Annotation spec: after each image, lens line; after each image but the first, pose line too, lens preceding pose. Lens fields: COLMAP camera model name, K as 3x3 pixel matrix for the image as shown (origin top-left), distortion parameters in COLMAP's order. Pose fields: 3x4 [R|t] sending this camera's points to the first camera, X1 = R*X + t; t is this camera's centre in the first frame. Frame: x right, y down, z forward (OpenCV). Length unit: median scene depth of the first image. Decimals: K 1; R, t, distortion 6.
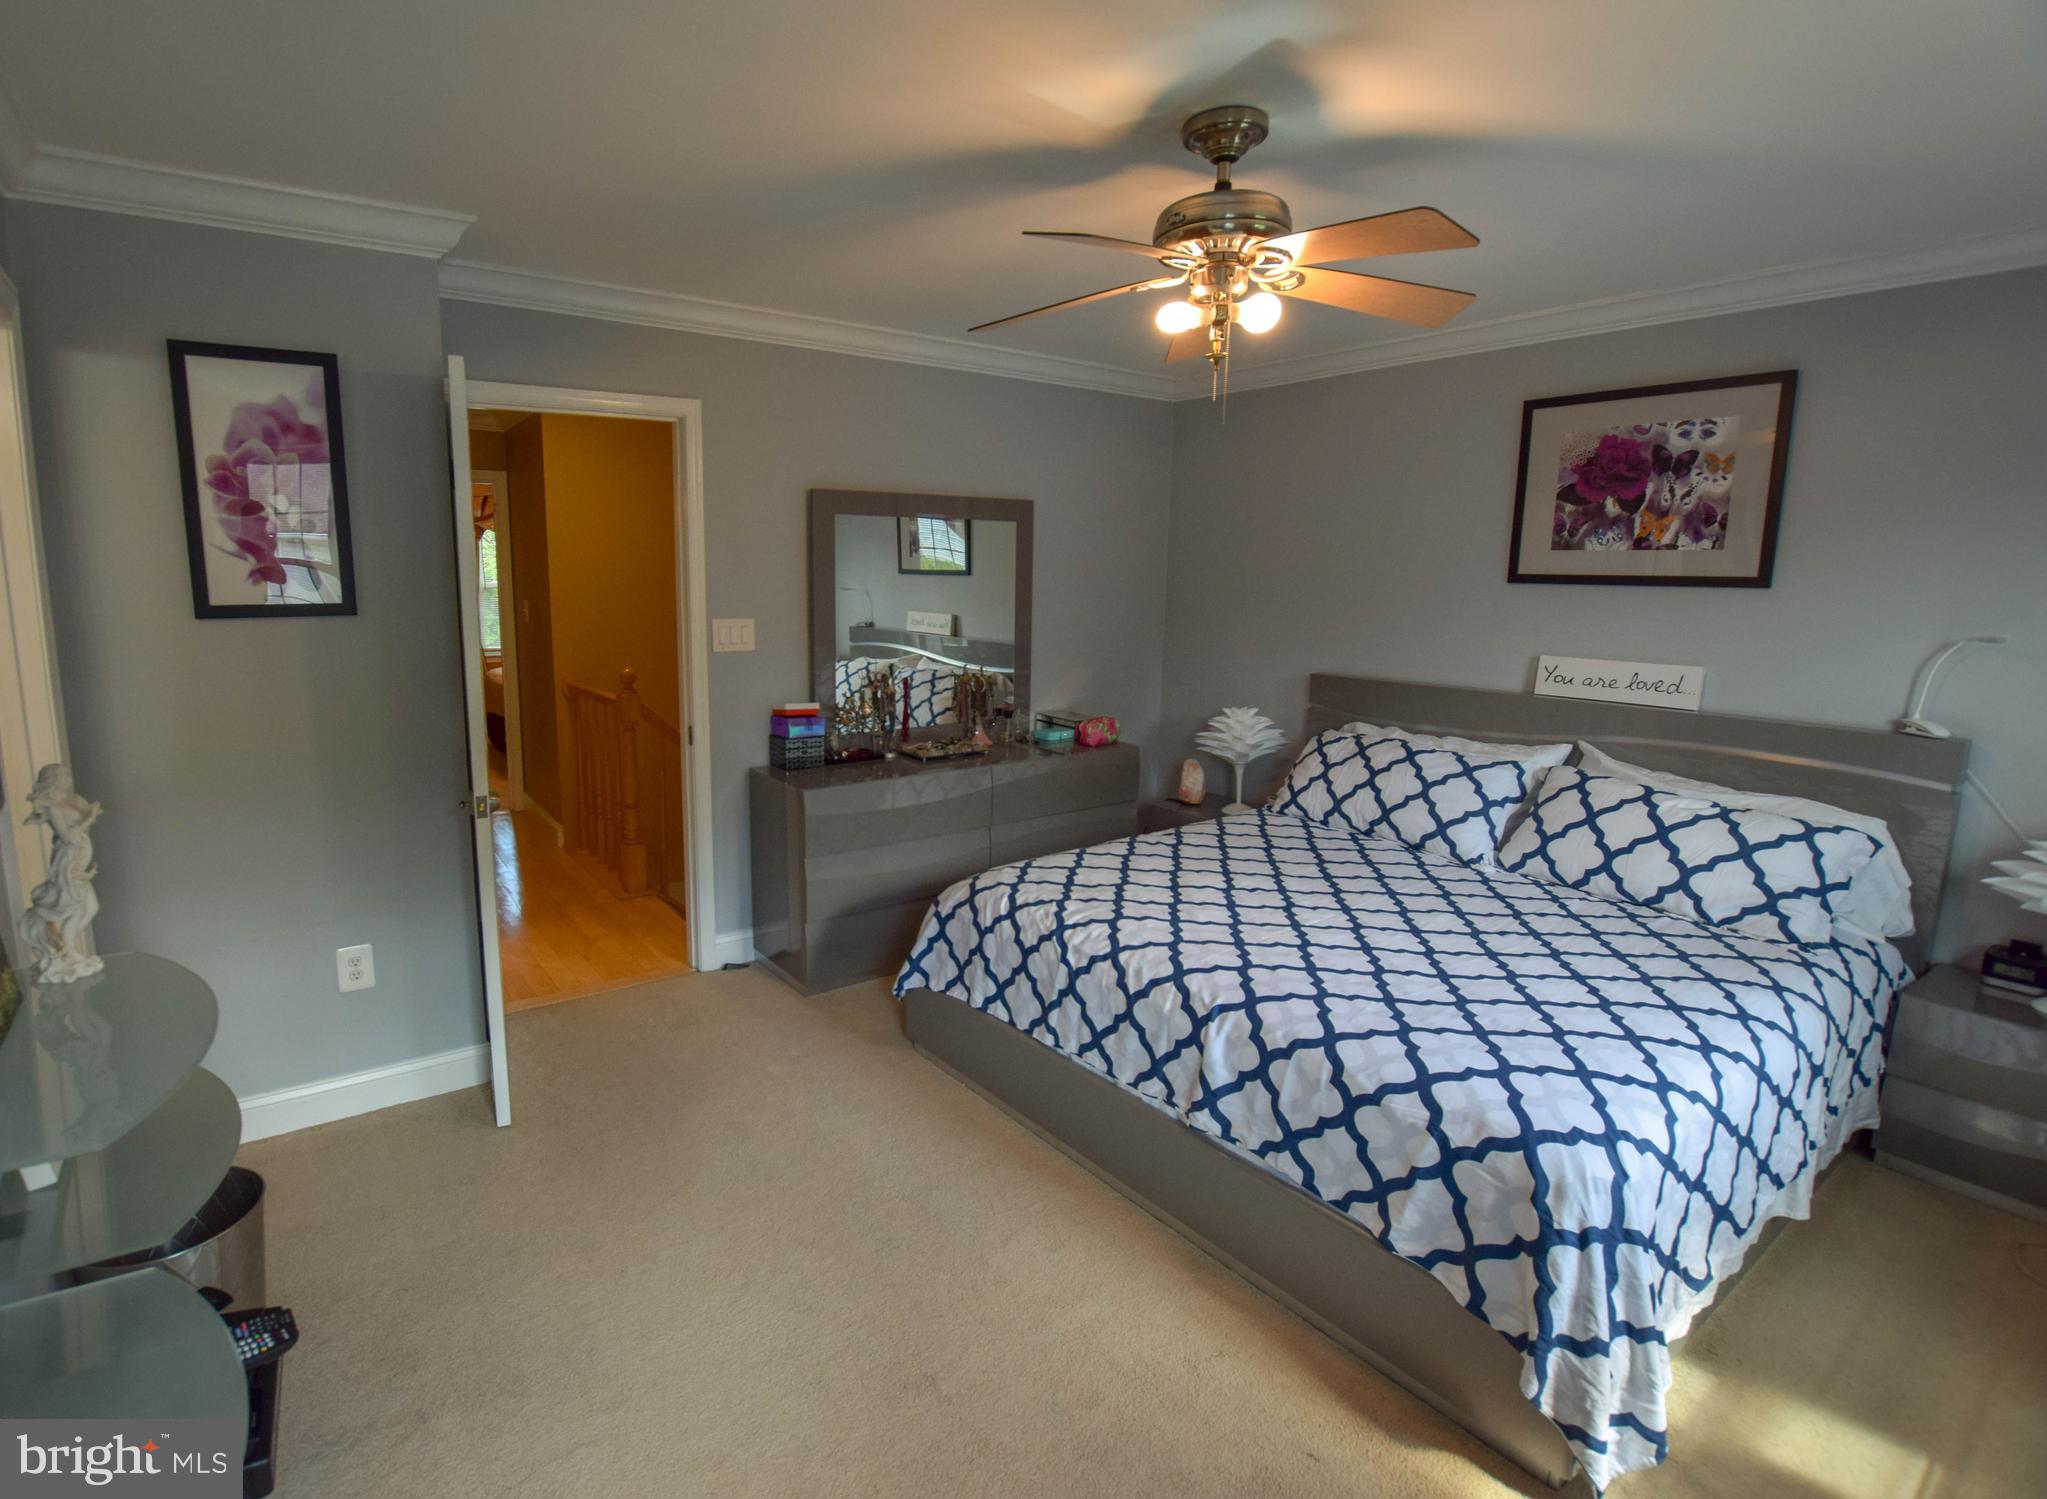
lens RADIAL K [[1003.5, 0, 898.9], [0, 1003.5, 735.4], [0, 0, 1]] dist [-0.030094, 0.000274]
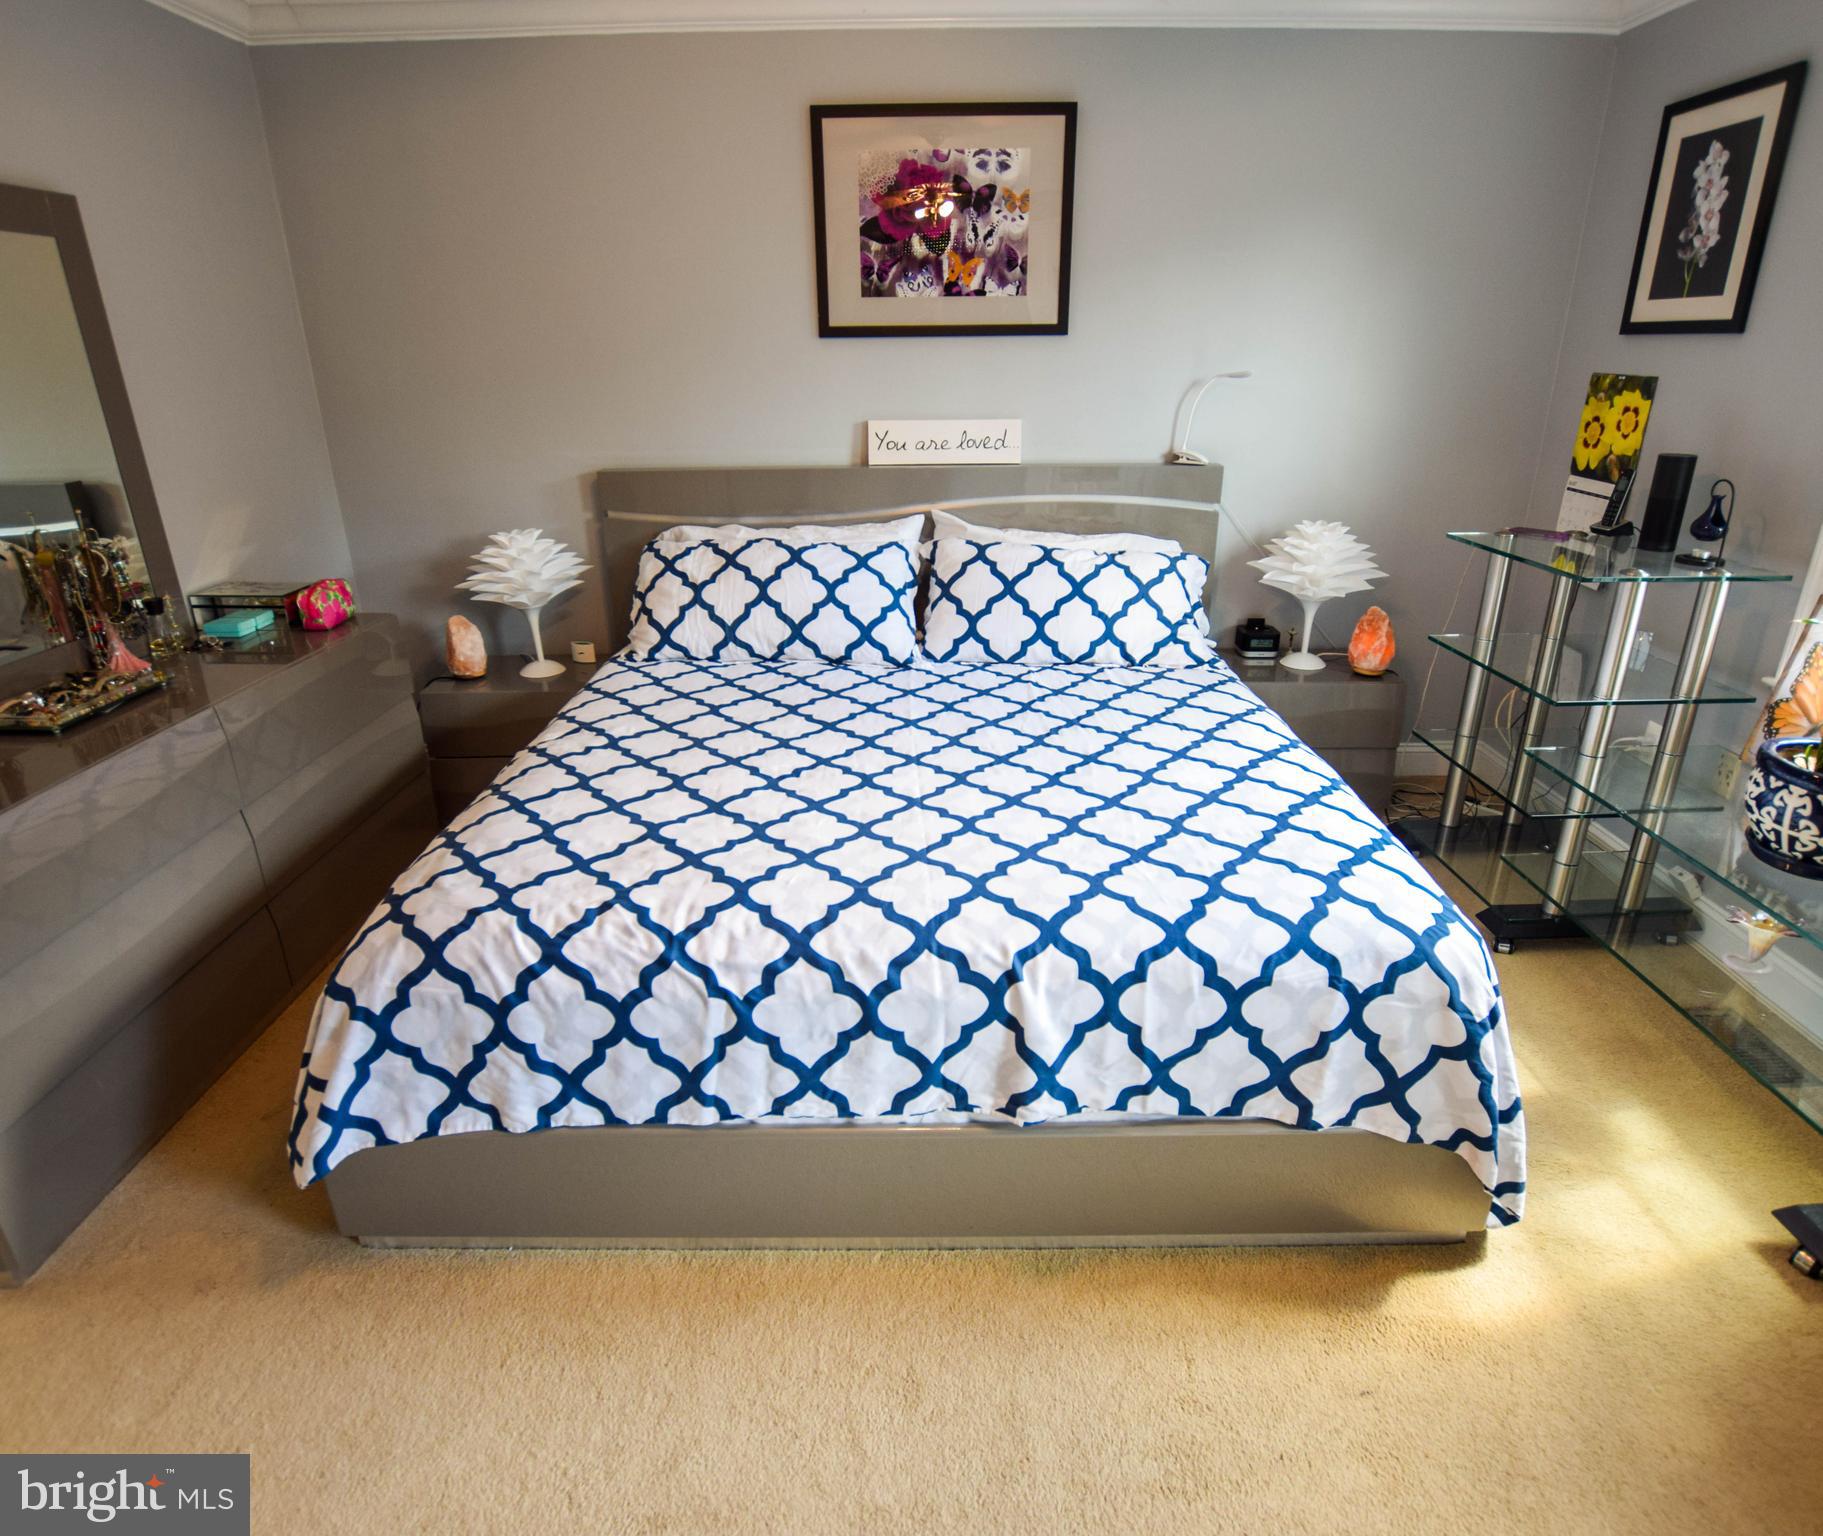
lens RADIAL K [[1024.0, 0, 918.0], [0, 1024.0, 762.1], [0, 0, 1]] dist [-0.034266, 0.003859]
pose [[0.556070, -0.320794, 0.766731, -0.162790], [0.149286, 0.946058, 0.287554, -0.053728], [-0.817618, -0.045438, 0.573965, 0.470204]]
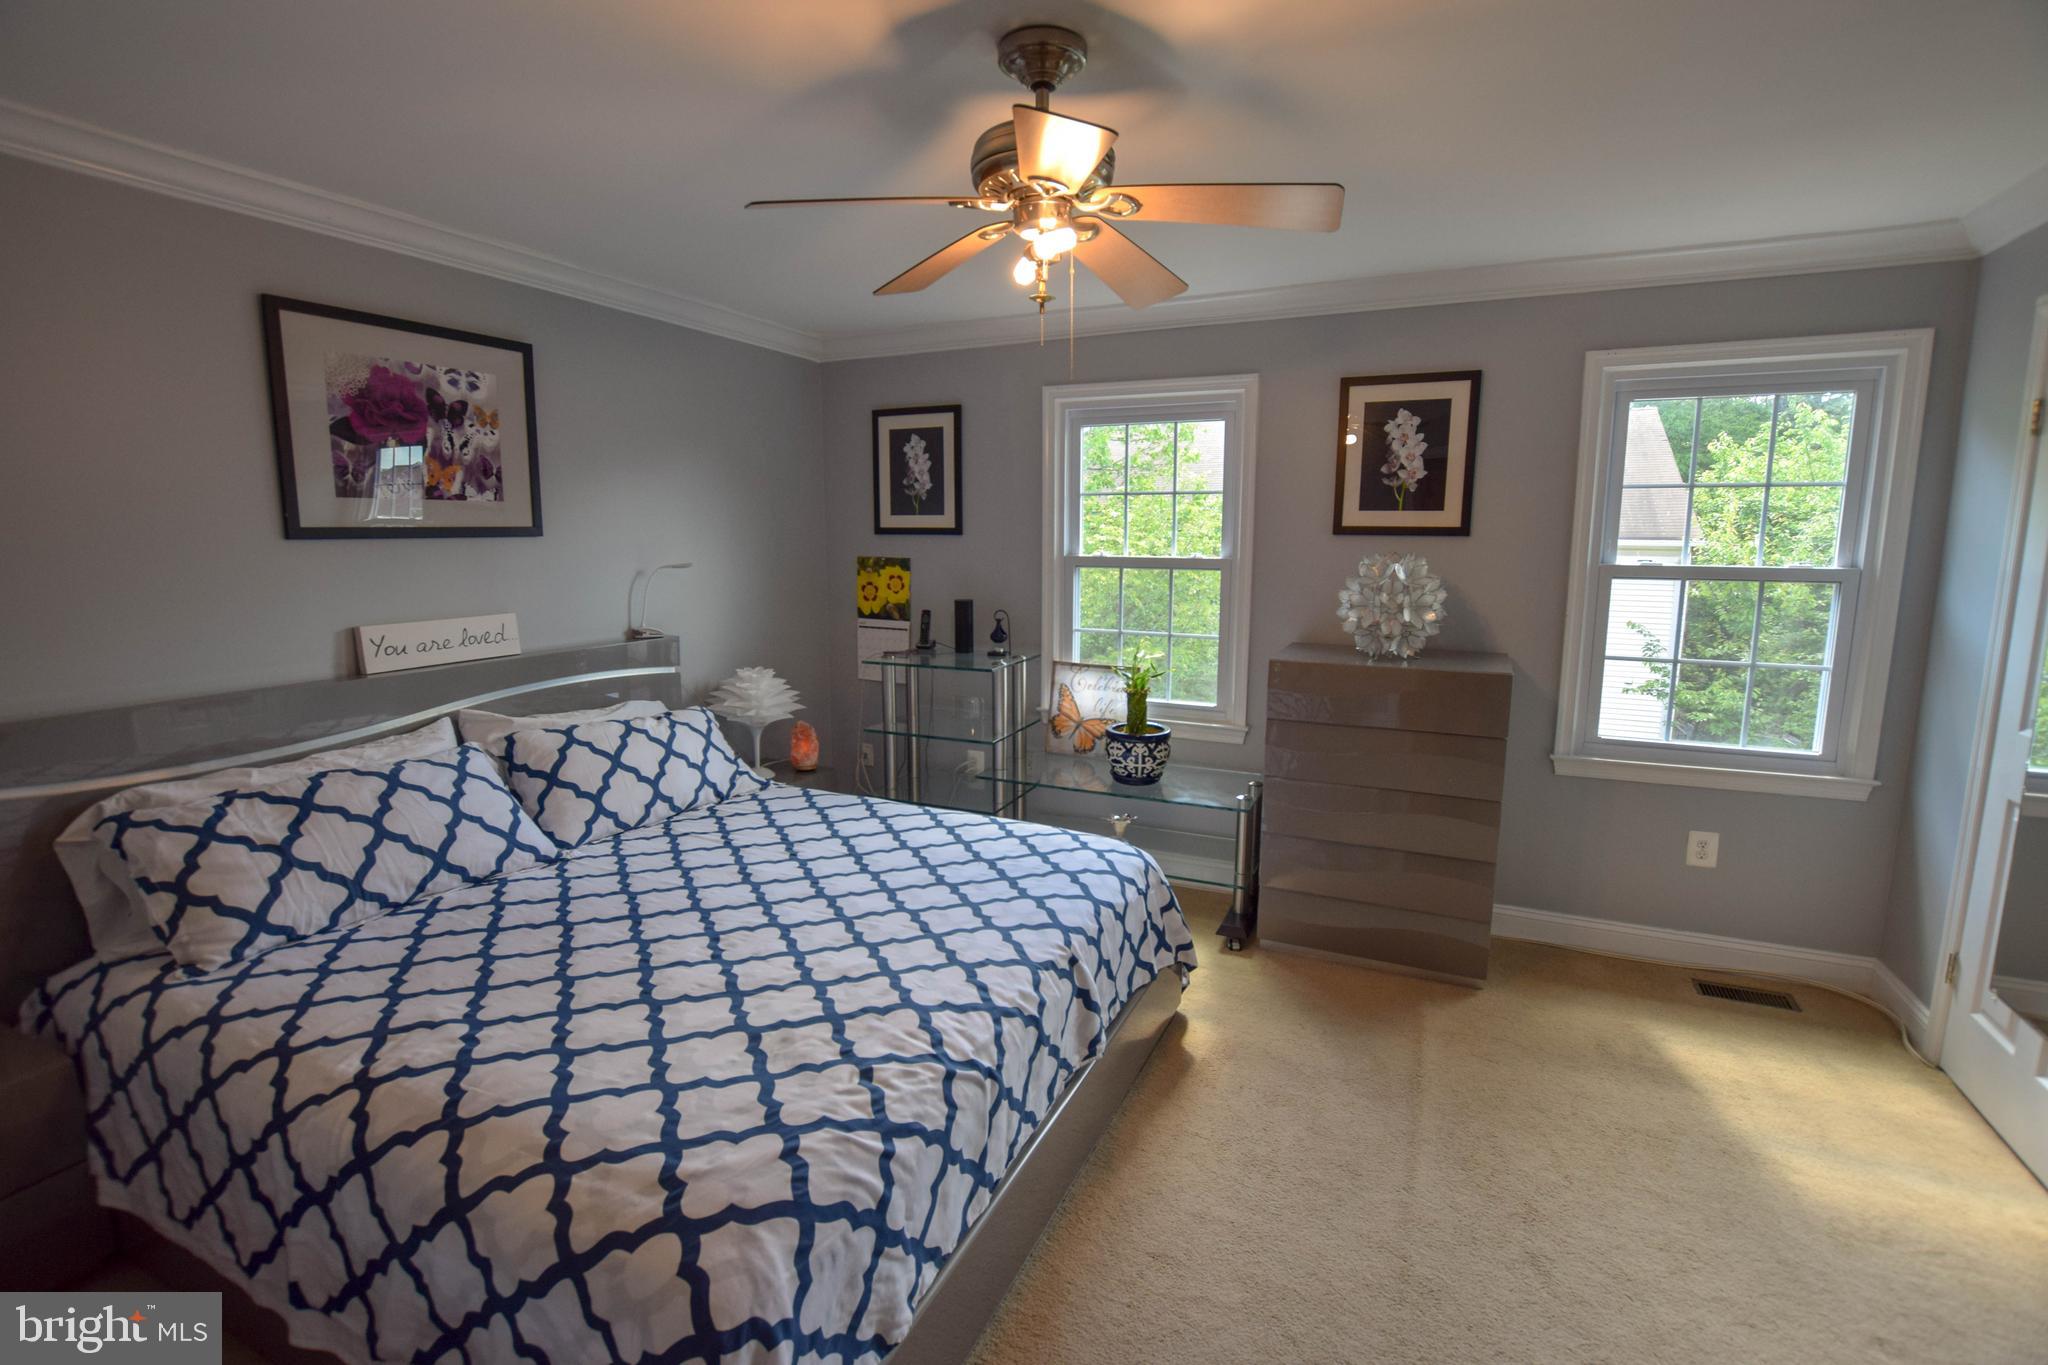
lens RADIAL K [[931.2, 0, 1021.9], [0, 931.2, 673.2], [0, 0, 1]] dist [-0.037252, 0.006519]
pose [[-0.523067, -0.140056, 0.840705, -0.308679], [0.132428, 0.961070, 0.242502, -0.175625], [-0.841940, 0.238178, -0.484157, 1.041167]]
